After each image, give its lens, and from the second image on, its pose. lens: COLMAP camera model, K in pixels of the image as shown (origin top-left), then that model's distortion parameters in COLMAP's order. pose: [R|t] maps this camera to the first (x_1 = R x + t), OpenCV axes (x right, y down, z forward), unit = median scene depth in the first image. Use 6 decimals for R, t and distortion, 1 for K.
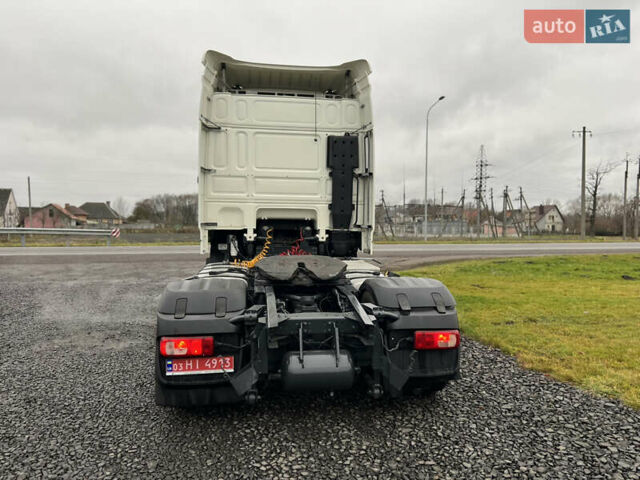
lens RADIAL K [[470.3, 0, 317.2], [0, 470.3, 244.9], [0, 0, 1]] dist [0.062849, -0.070372]
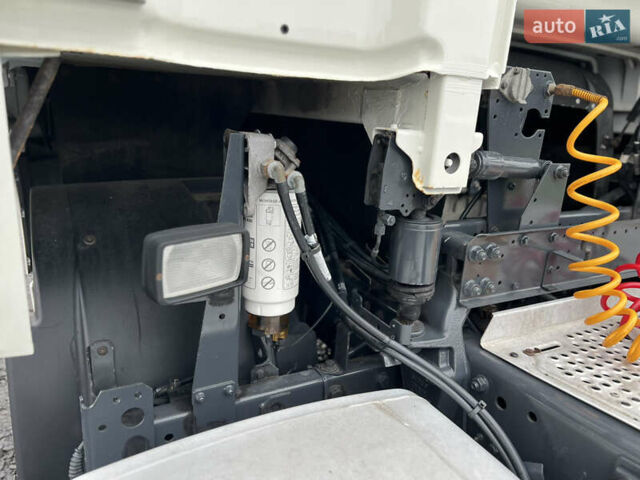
lens RADIAL K [[470.3, 0, 317.2], [0, 470.3, 244.9], [0, 0, 1]] dist [0.062849, -0.070372]
pose [[0.926578, -0.062547, 0.370866, -0.211590], [-0.016752, 0.978233, 0.206833, -0.018998], [-0.375730, -0.197860, 0.905361, 0.901565]]
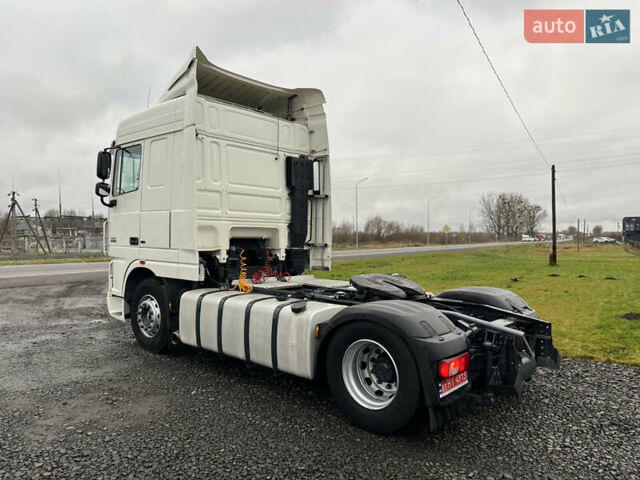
lens RADIAL K [[470.3, 0, 317.2], [0, 470.3, 244.9], [0, 0, 1]] dist [0.062849, -0.070372]
pose [[0.763069, -0.015752, 0.646125, -0.584113], [0.034198, 0.999287, -0.016026, -0.022218], [-0.645412, 0.034325, 0.763063, 0.192978]]
